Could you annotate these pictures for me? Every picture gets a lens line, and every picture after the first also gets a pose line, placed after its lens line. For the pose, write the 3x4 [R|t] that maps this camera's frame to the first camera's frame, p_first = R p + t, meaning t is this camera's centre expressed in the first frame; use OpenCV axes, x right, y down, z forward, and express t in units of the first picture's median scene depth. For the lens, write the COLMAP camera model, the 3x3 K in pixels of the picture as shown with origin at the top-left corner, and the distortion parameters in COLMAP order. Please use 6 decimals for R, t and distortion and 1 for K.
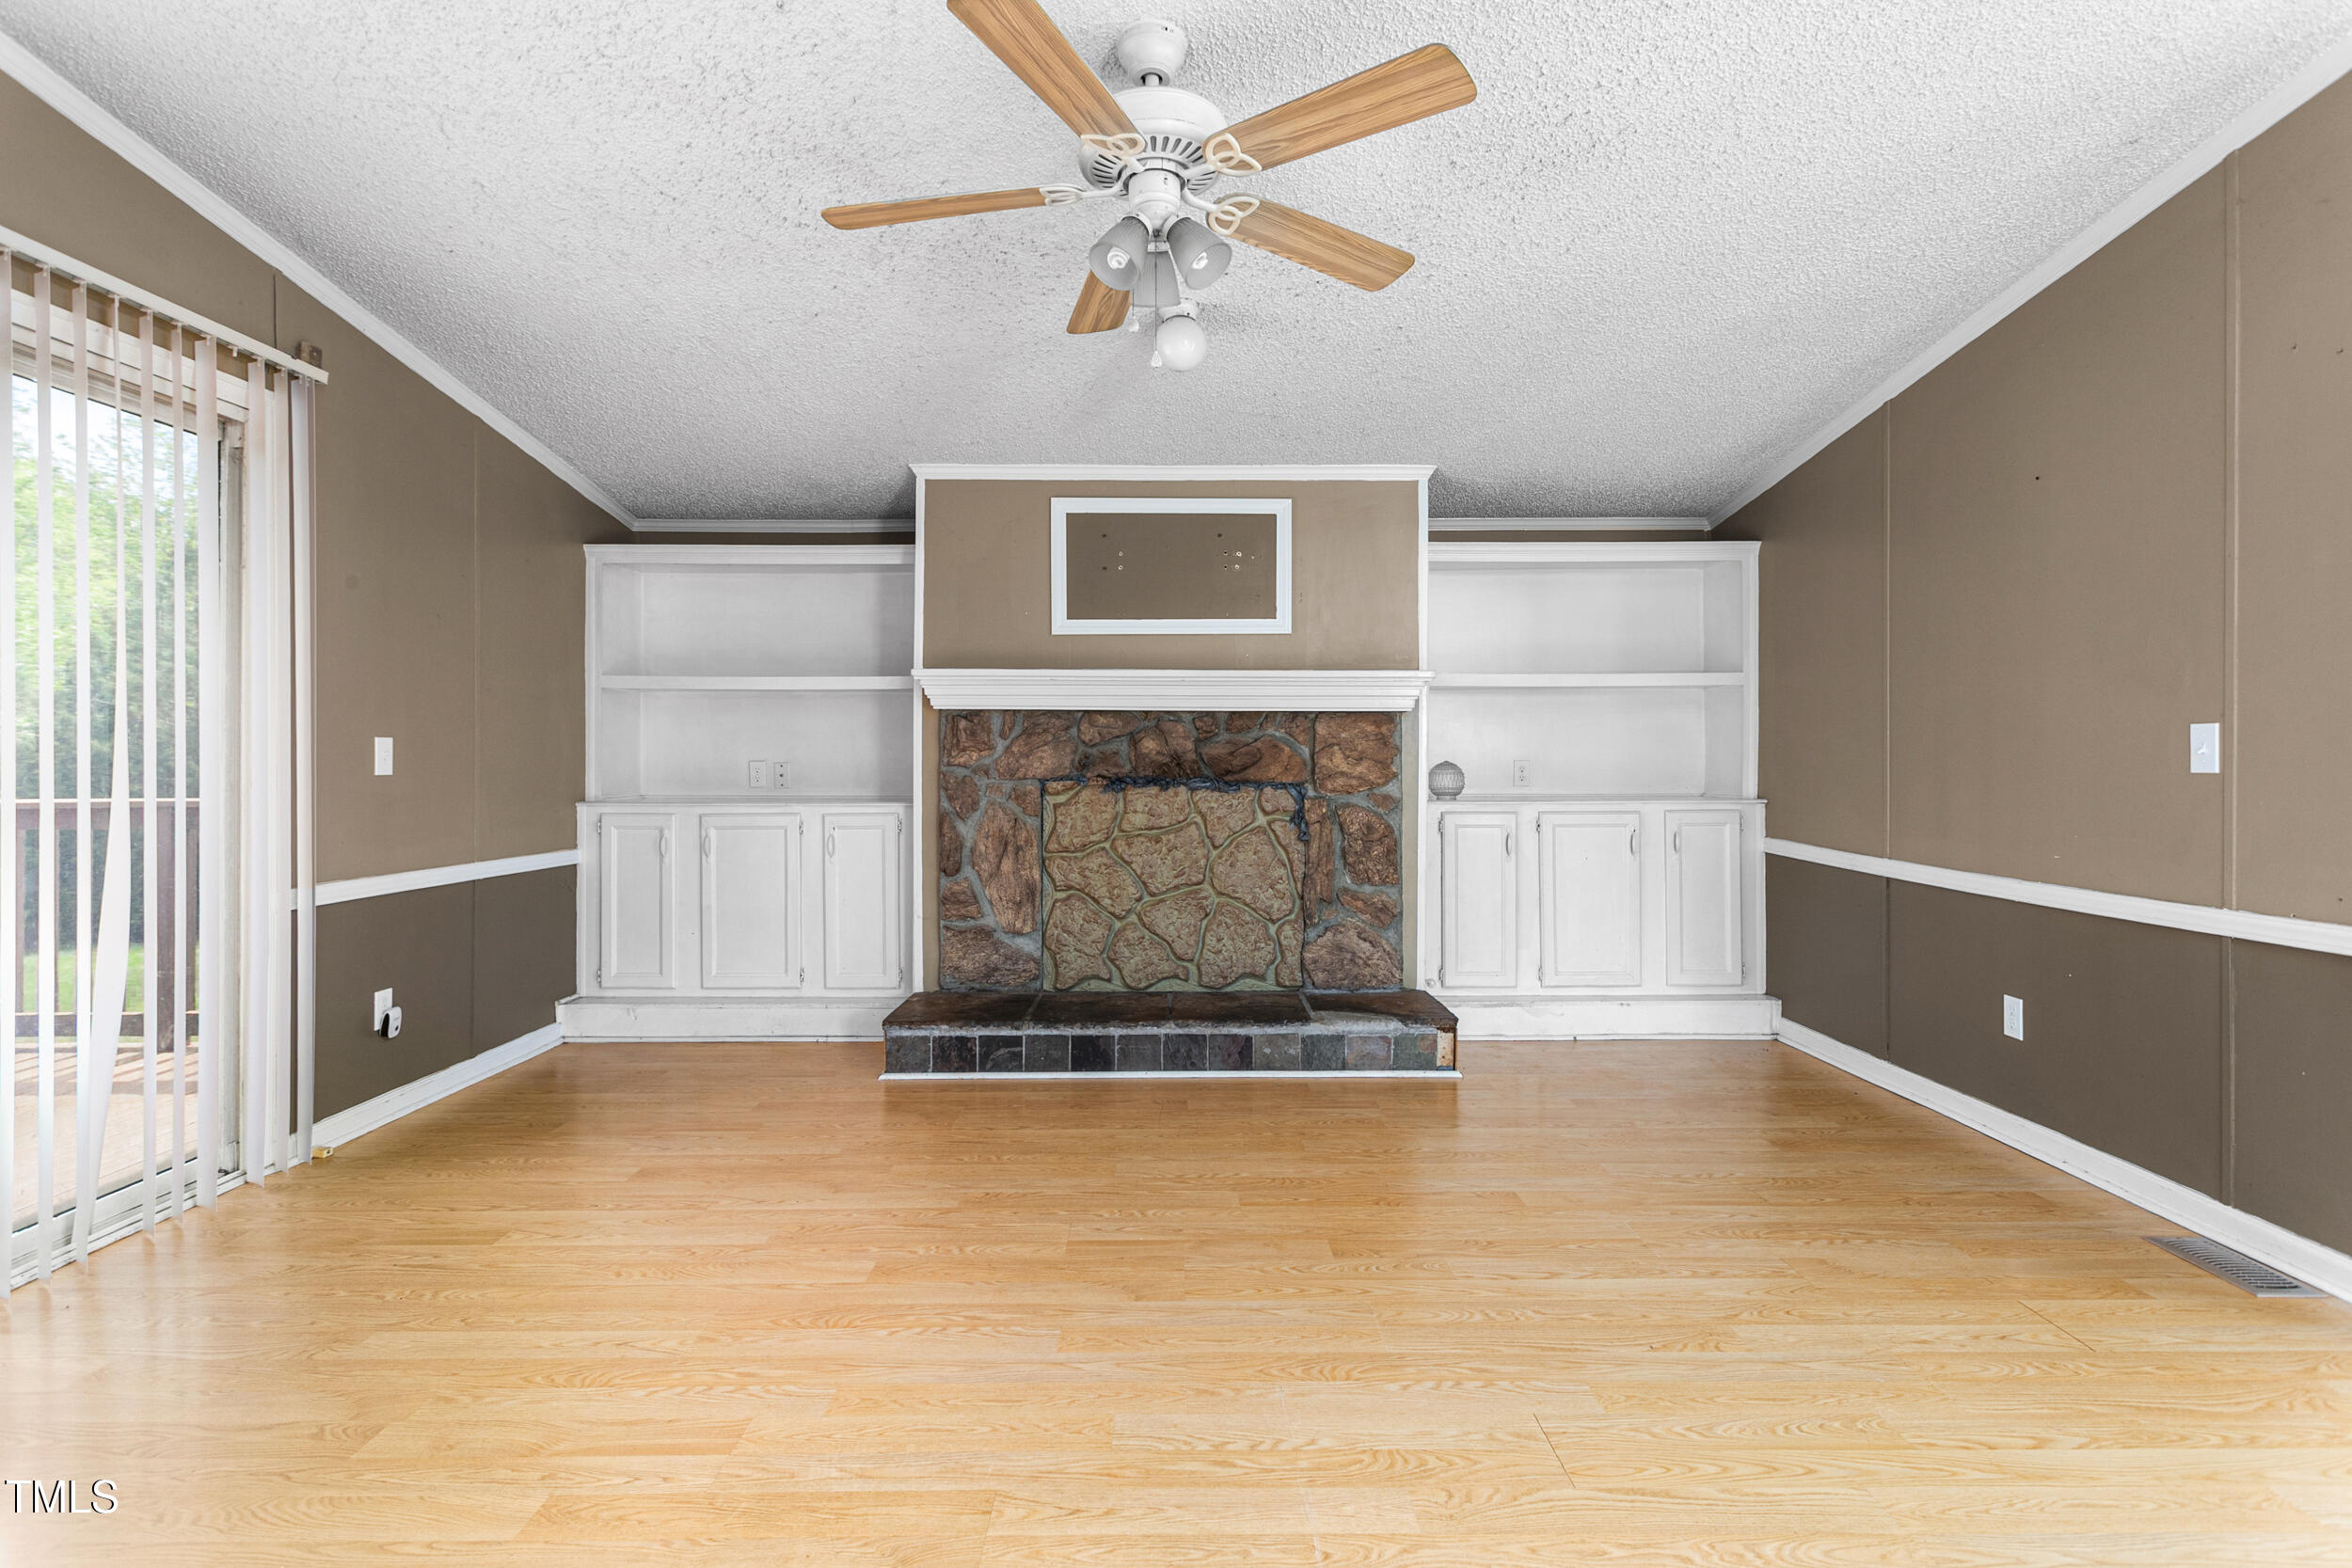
lens RADIAL K [[1132.9, 0, 1169.0], [0, 1132.9, 748.4], [0, 0, 1]] dist [0.001111, 0.000139]
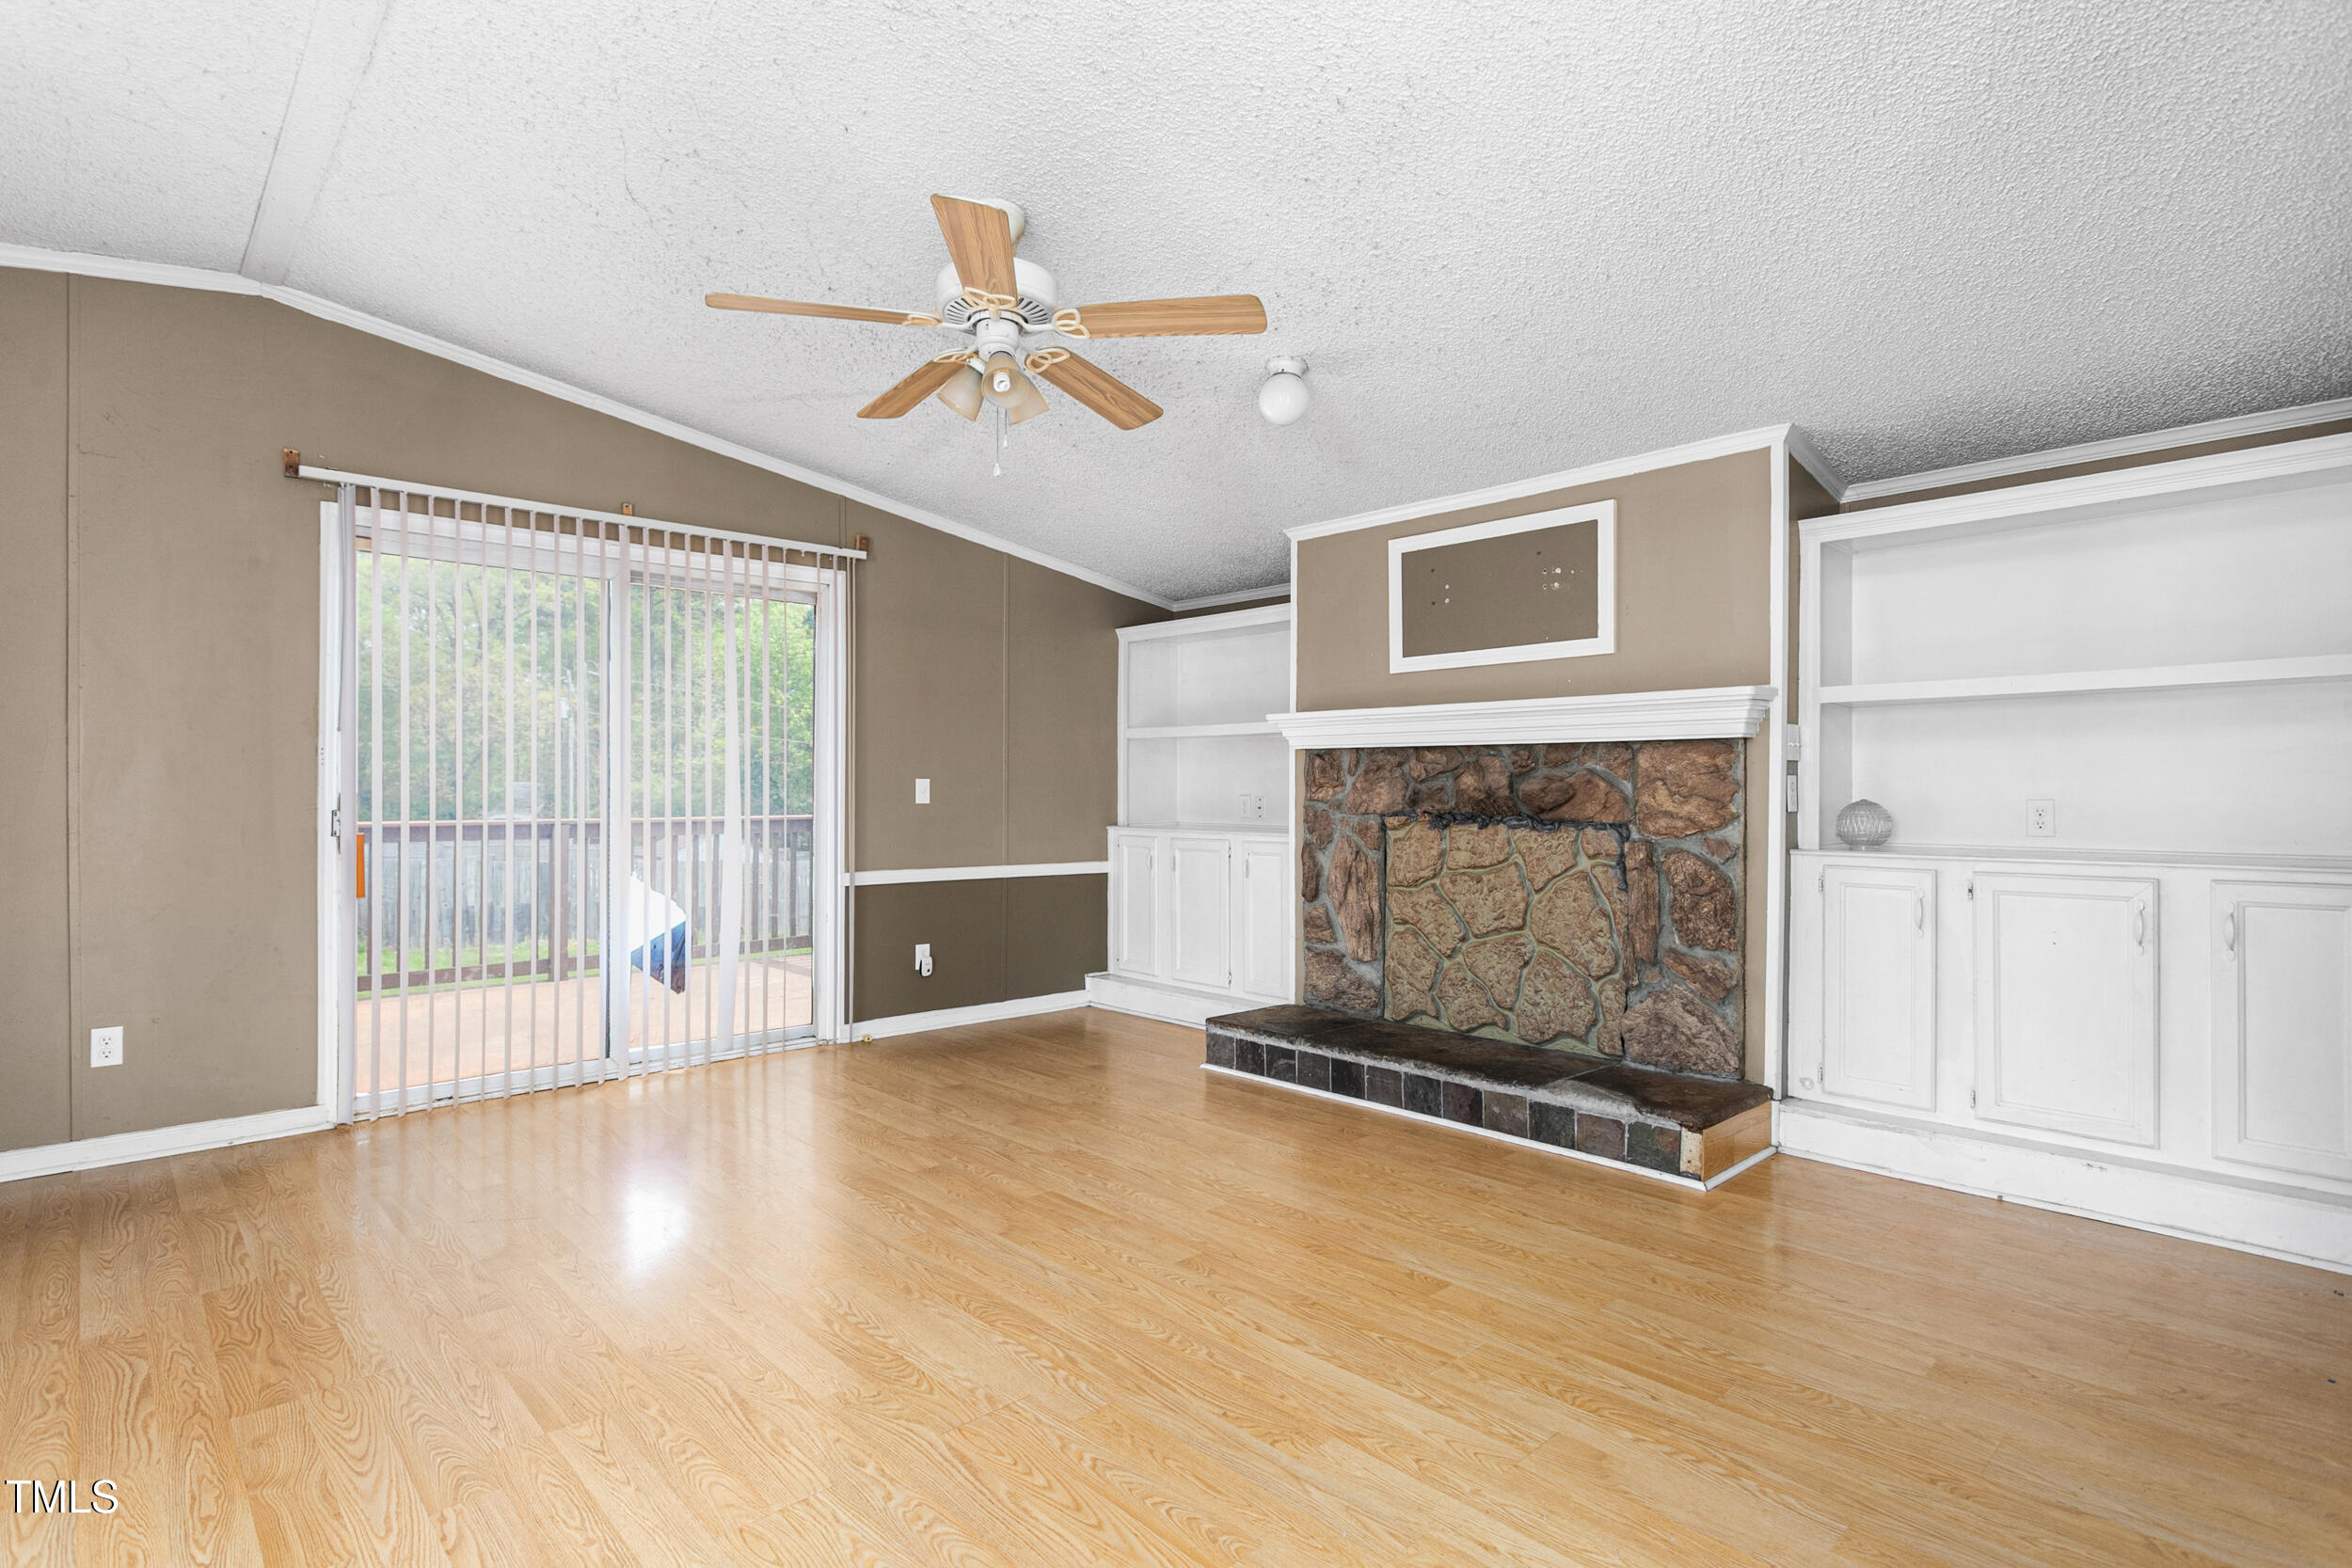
lens RADIAL K [[1147.2, 0, 1176.0], [0, 1147.2, 784.0], [0, 0, 1]] dist [0.000970, 0.000496]
pose [[0.689807, -0.002577, -0.723988, 0.518389], [0.004615, 0.999989, 0.000838, -0.002161], [0.723978, -0.003920, 0.689812, 0.142642]]
